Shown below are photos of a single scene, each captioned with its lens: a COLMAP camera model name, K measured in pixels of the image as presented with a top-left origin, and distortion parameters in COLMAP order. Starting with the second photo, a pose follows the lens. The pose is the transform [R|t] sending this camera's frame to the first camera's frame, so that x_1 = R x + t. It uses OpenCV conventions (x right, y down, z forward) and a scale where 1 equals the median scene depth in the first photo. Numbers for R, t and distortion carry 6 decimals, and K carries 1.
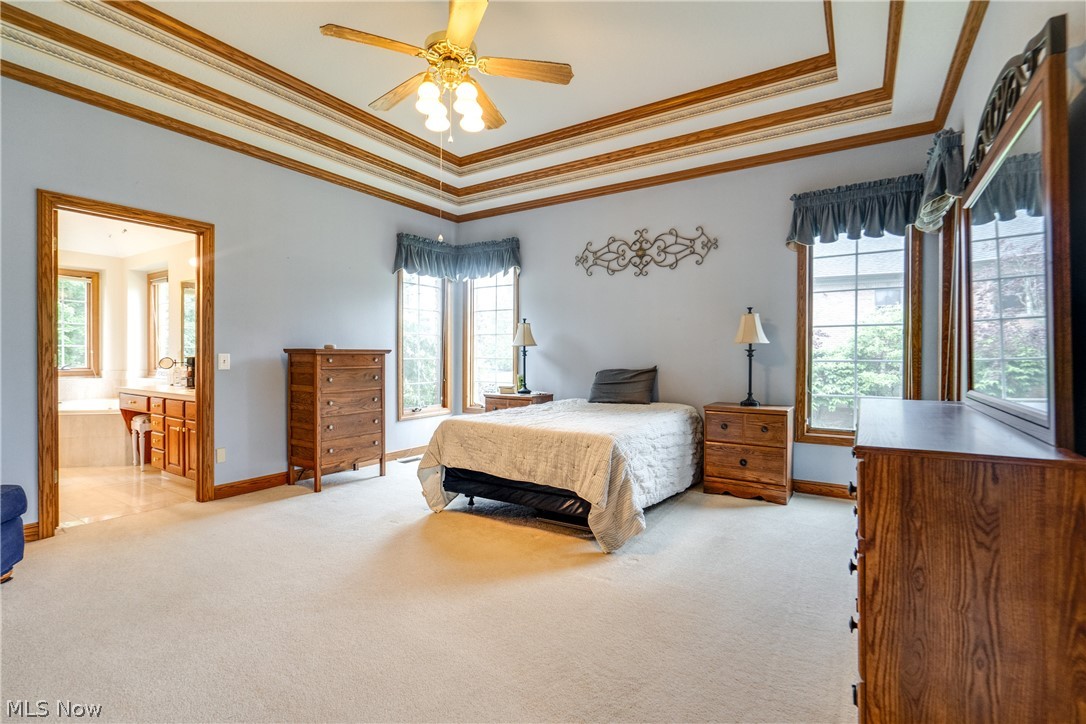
lens RADIAL K [[495.8, 0, 542.9], [0, 495.8, 360.4], [0, 0, 1]] dist [0.001650, 0.000407]
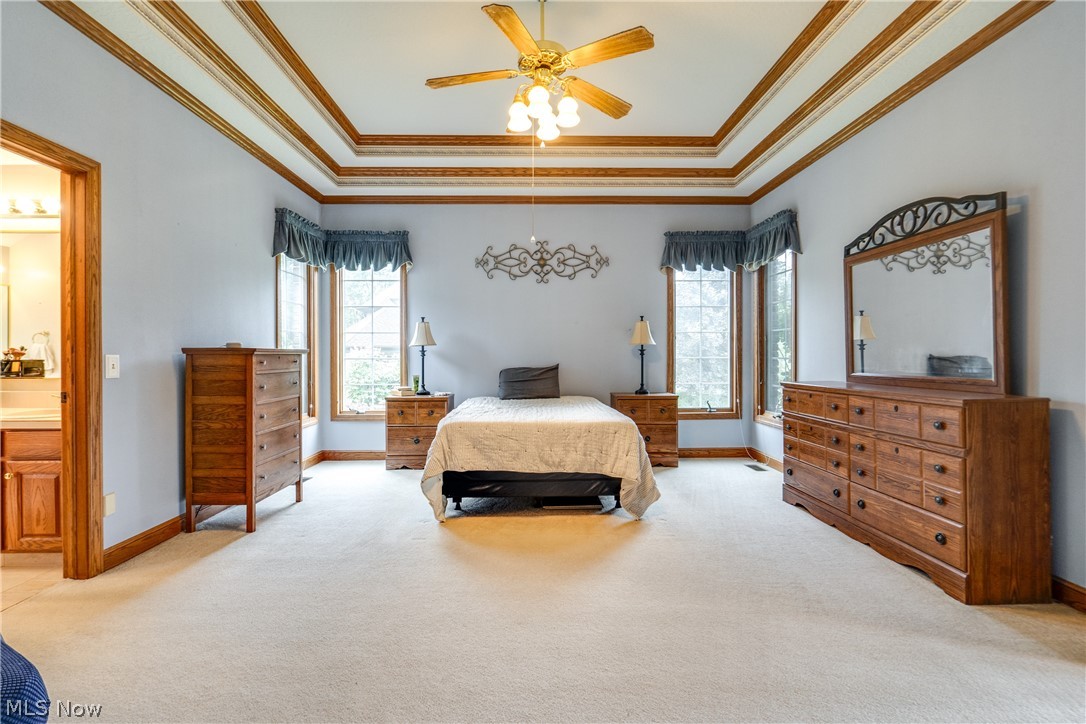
lens RADIAL K [[495.8, 0, 541.0], [0, 495.8, 360.0], [0, 0, 1]] dist [0.001650, 0.000407]
pose [[0.829889, -0.011168, 0.557817, -0.488373], [0.012509, 0.999921, 0.001409, 0.000180], [-0.557789, 0.005809, 0.829963, 0.094325]]
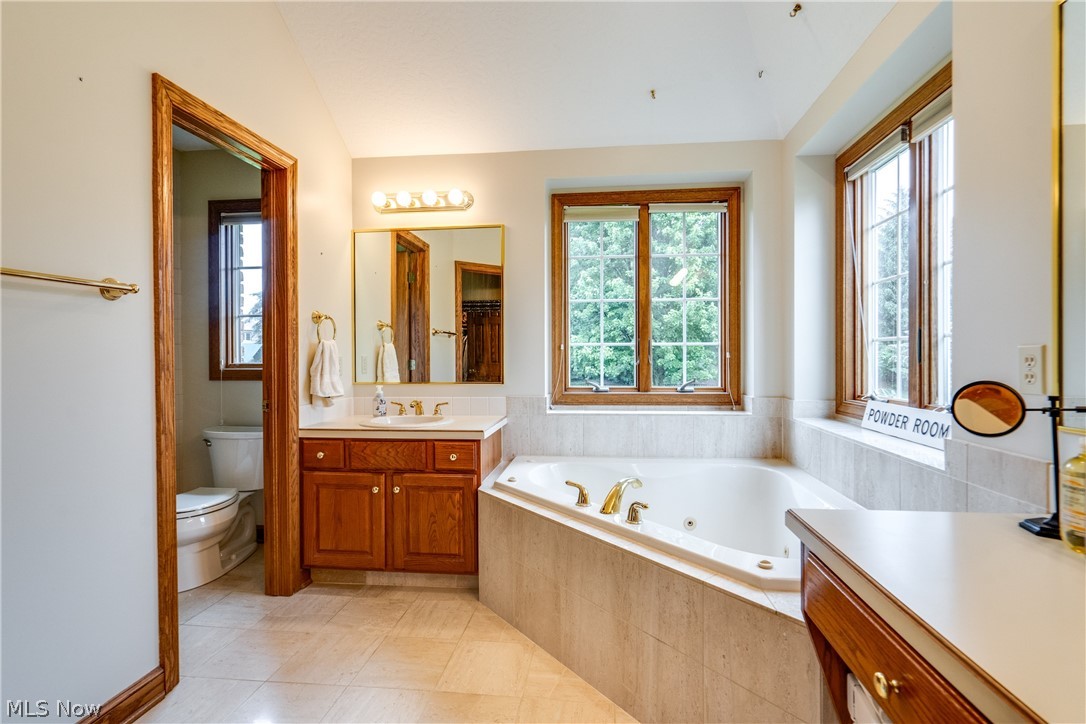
lens RADIAL K [[495.8, 0, 551.7], [0, 495.8, 356.4], [0, 0, 1]] dist [0.001650, 0.000407]
pose [[0.447300, -0.004866, -0.894371, -0.798920], [-0.002635, 0.999974, -0.006758, -0.017686], [0.894380, 0.005380, 0.447275, 0.909831]]
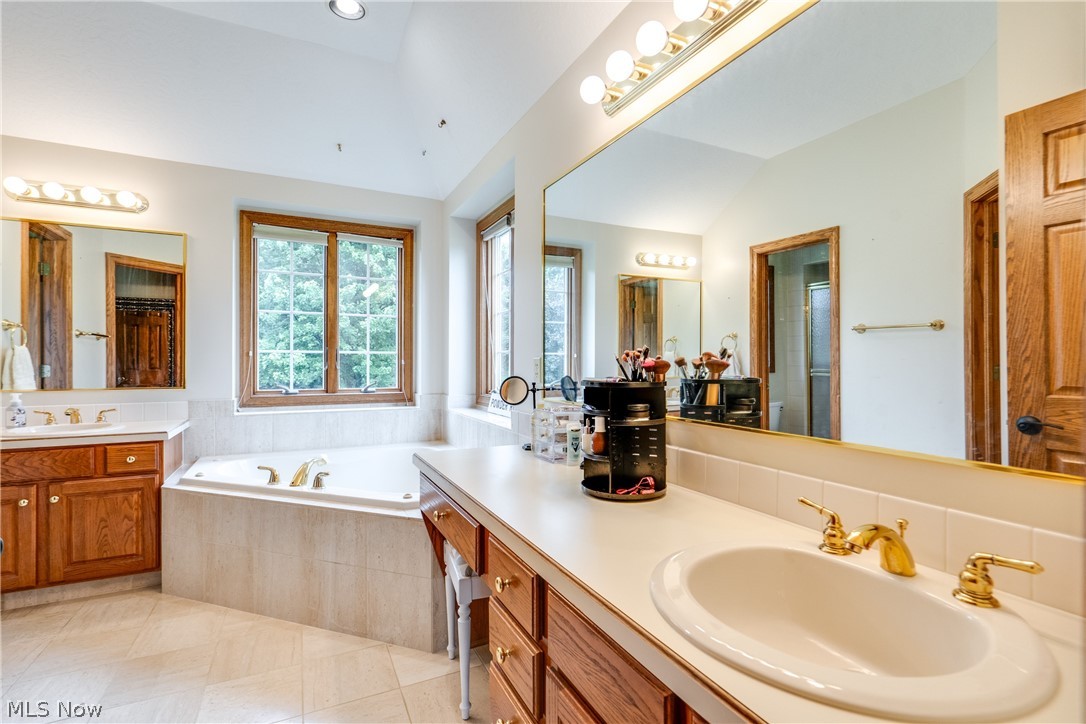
lens RADIAL K [[495.8, 0, 536.8], [0, 495.8, 366.1], [0, 0, 1]] dist [0.001650, 0.000407]
pose [[0.854278, 0.001632, -0.519813, -0.657143], [-0.004140, 0.999985, -0.003666, -0.015690], [0.519799, 0.005284, 0.854272, 0.819446]]
